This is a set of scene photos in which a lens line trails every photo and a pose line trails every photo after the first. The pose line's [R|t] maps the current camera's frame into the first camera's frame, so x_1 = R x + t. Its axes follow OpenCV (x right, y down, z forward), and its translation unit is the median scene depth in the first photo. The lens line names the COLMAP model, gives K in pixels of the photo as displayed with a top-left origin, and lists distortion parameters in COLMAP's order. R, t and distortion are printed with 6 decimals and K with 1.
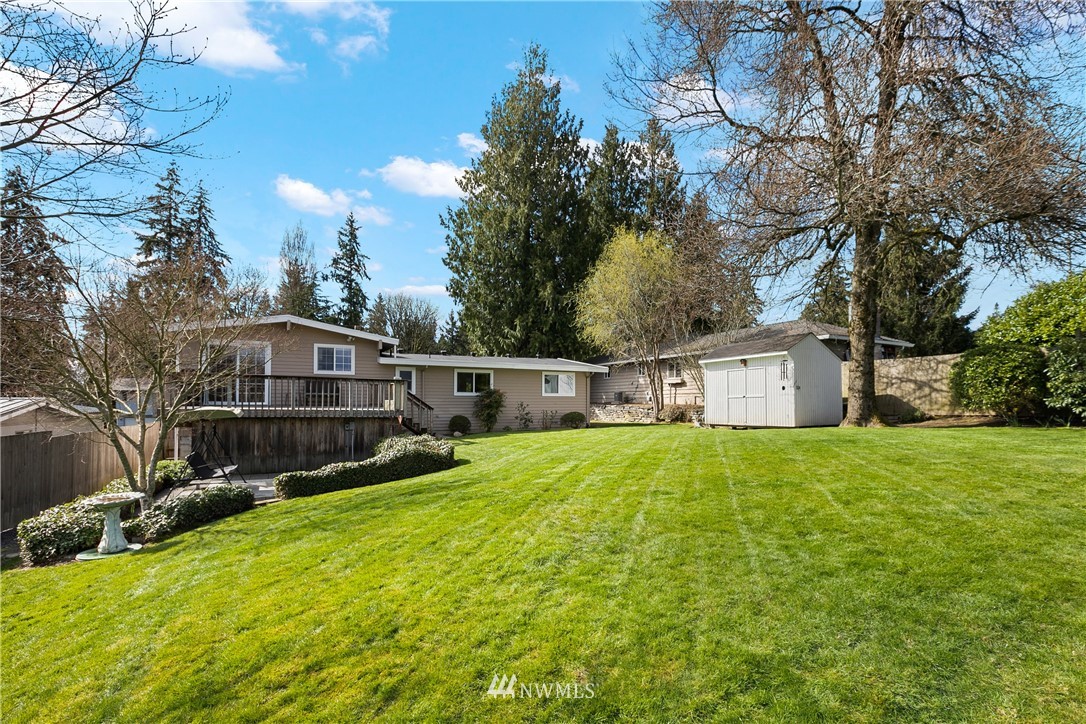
lens RADIAL K [[494.4, 0, 542.8], [0, 494.4, 376.3], [0, 0, 1]] dist [-0.033137, 0.016961]
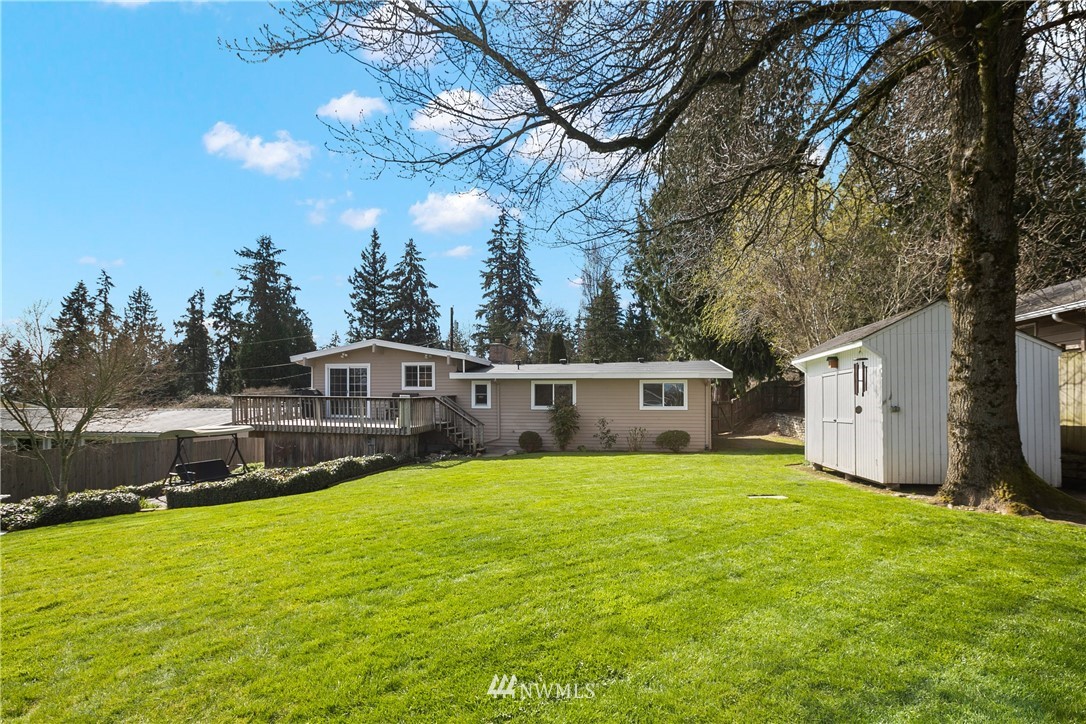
lens RADIAL K [[502.3, 0, 538.6], [0, 502.3, 379.6], [0, 0, 1]] dist [-0.070102, 0.074702]
pose [[0.793337, -0.026461, -0.608207, 0.393095], [0.030370, 0.999531, -0.003873, -0.013010], [0.608025, -0.015399, 0.793769, 0.254648]]
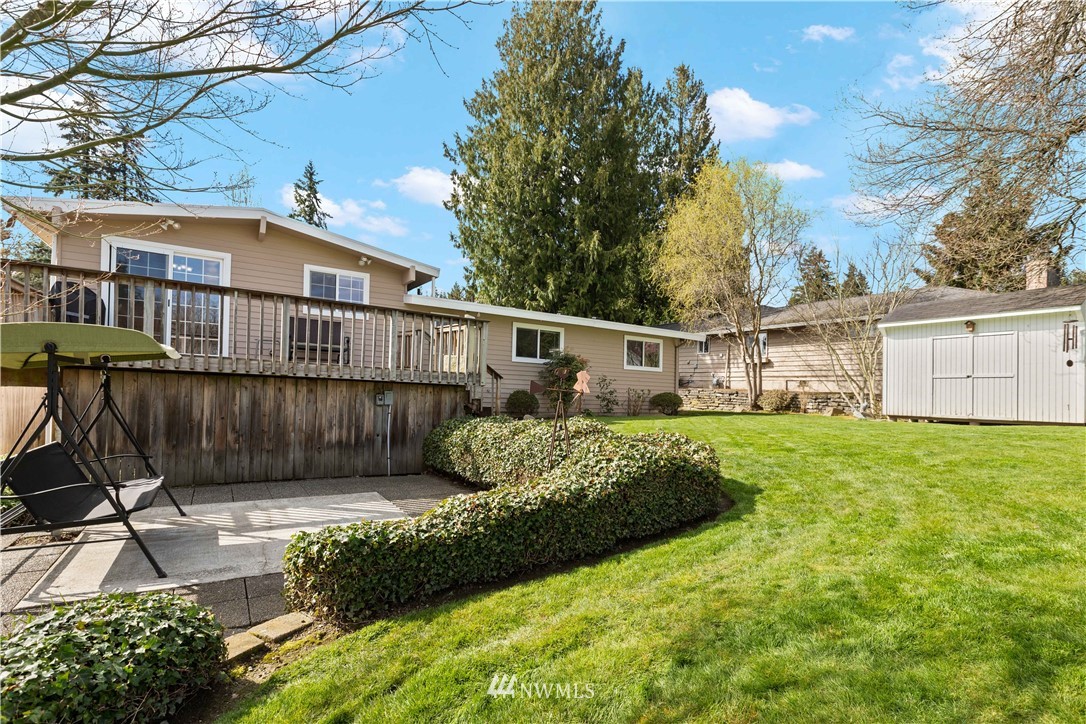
lens RADIAL K [[507.1, 0, 555.3], [0, 507.1, 382.9], [0, 0, 1]] dist [0.001689, -0.009910]
pose [[0.994900, 0.037437, 0.093666, -0.178926], [-0.041181, 0.998415, 0.038362, 0.037875], [-0.092082, -0.042024, 0.994864, 0.289943]]
